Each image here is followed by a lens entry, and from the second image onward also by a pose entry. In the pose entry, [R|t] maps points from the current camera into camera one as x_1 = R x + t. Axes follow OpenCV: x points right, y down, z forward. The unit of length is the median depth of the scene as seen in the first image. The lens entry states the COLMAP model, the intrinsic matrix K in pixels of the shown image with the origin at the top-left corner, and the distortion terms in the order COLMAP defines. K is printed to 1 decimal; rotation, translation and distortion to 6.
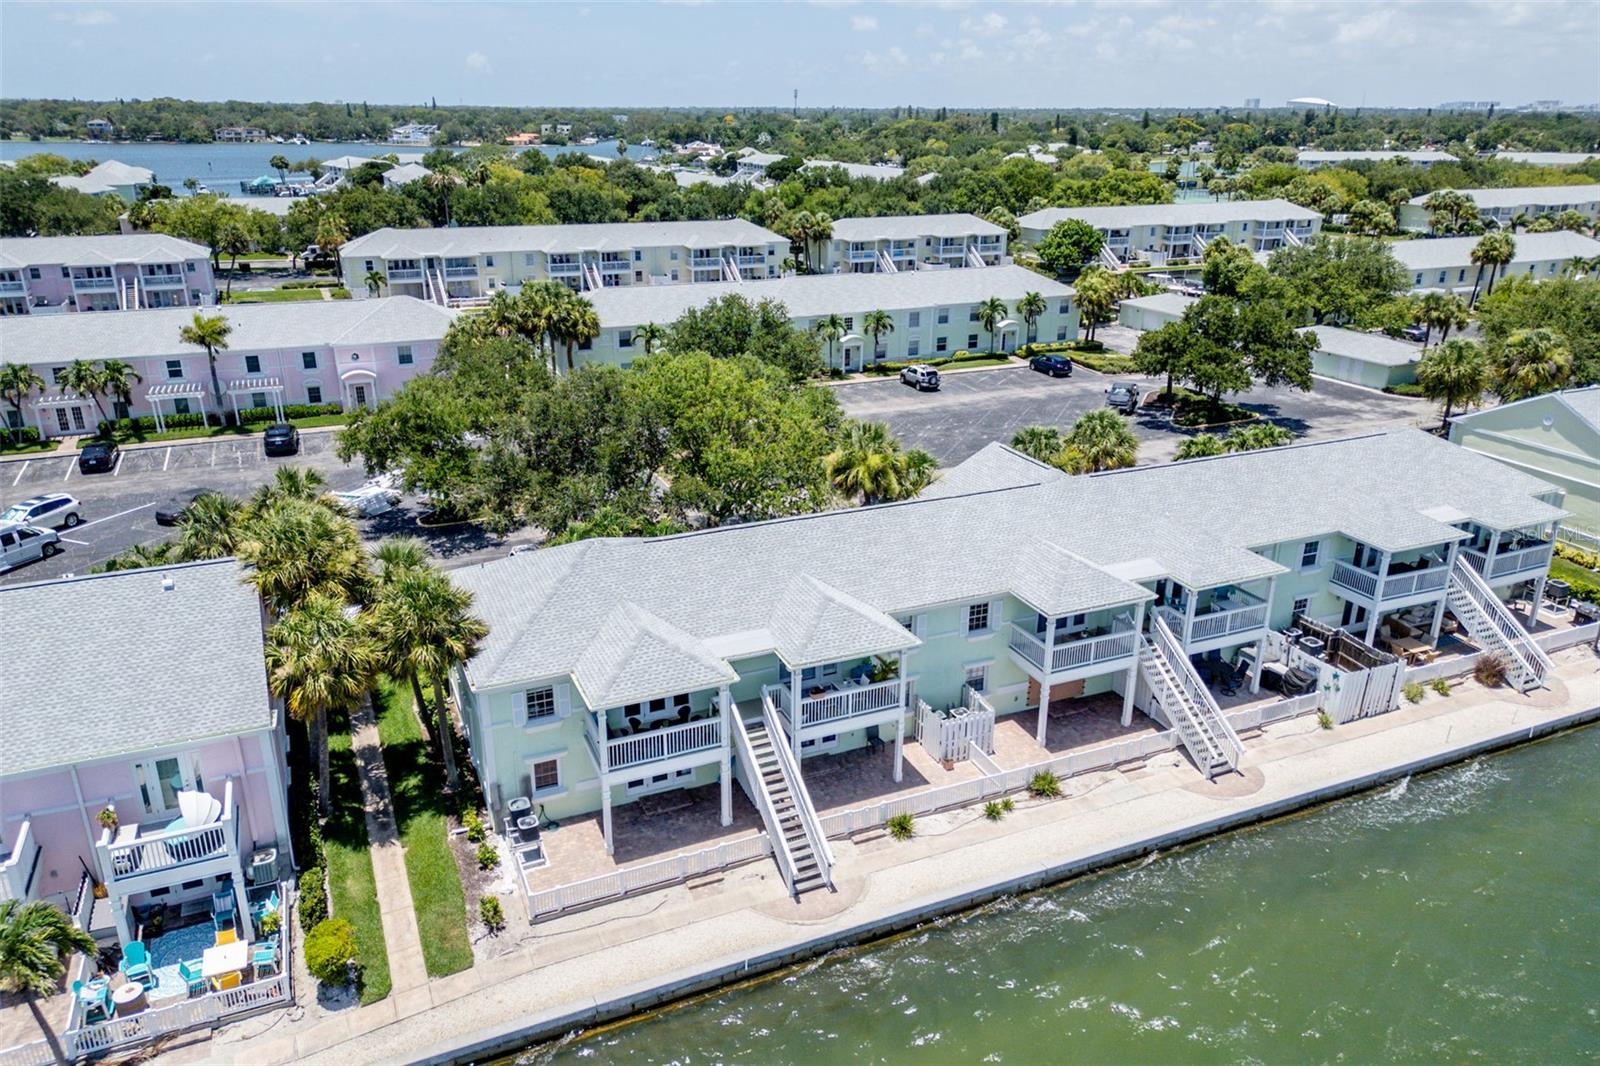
lens RADIAL K [[1118.7, 0, 795.4], [0, 1118.7, 536.9], [0, 0, 1]] dist [0.087334, -0.091774]
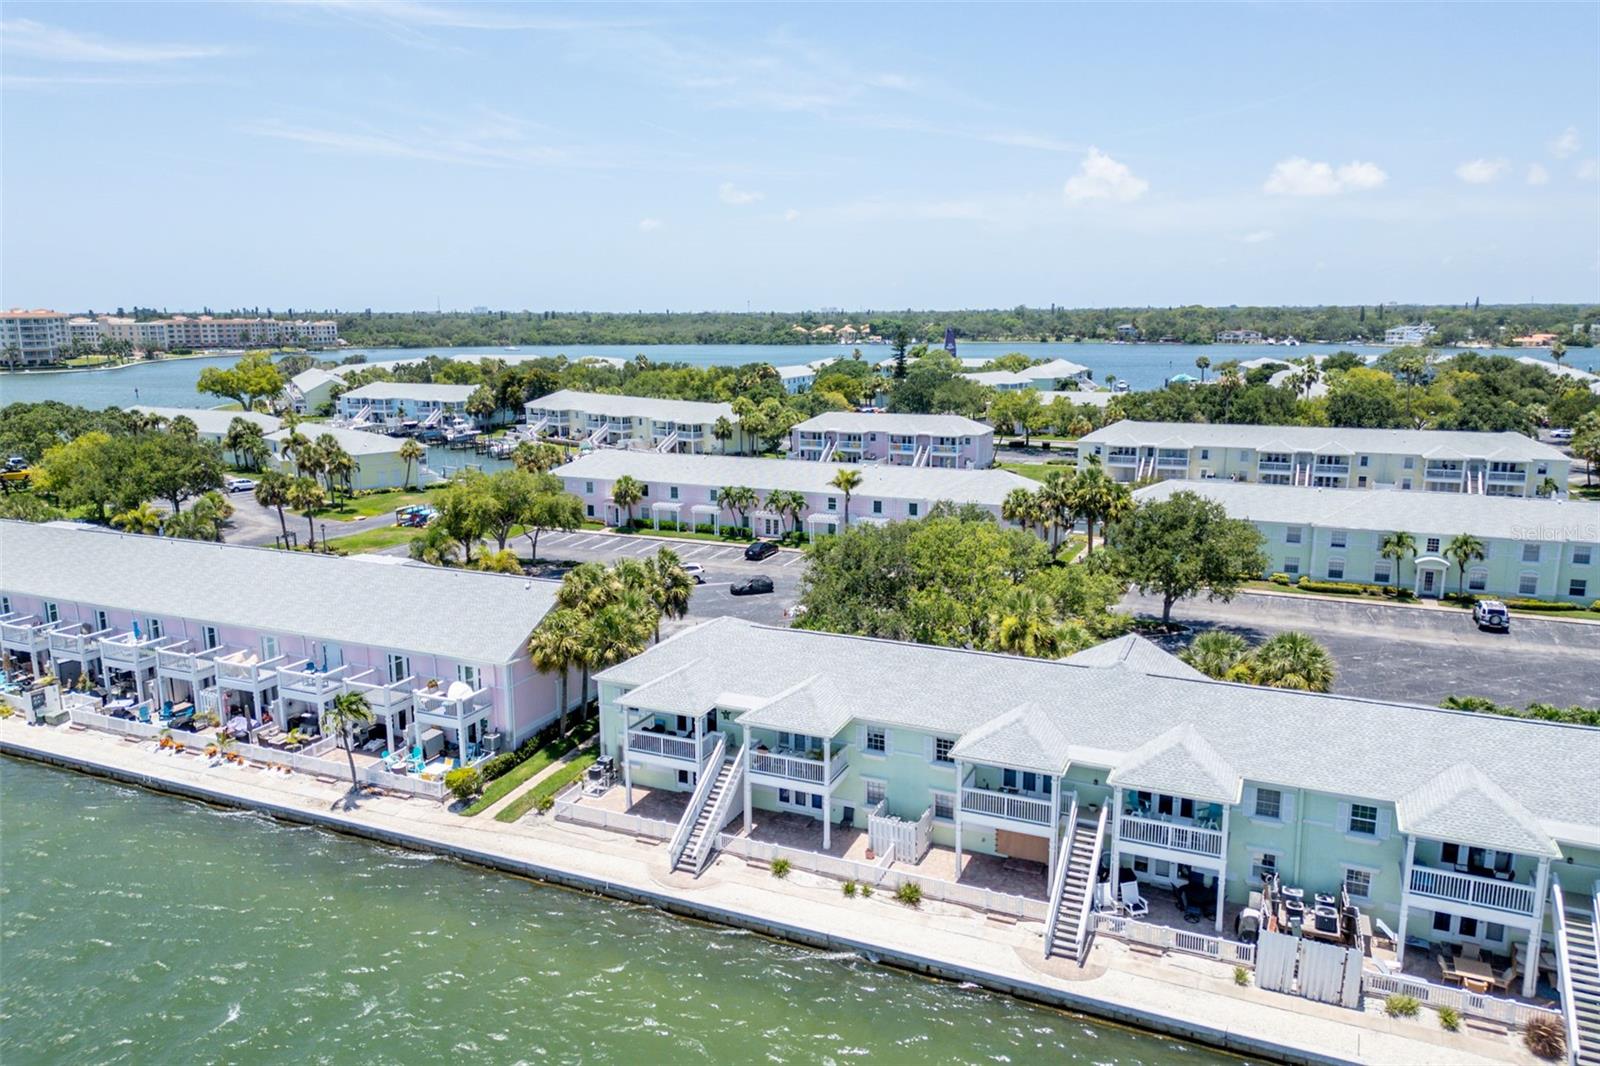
lens RADIAL K [[1108.2, 0, 804.1], [0, 1108.2, 532.0], [0, 0, 1]] dist [0.086865, -0.091783]
pose [[0.673774, 0.135636, -0.726383, 0.467707], [-0.253506, 0.965780, -0.054807, -0.026486], [0.694092, 0.221070, 0.685102, 0.018131]]
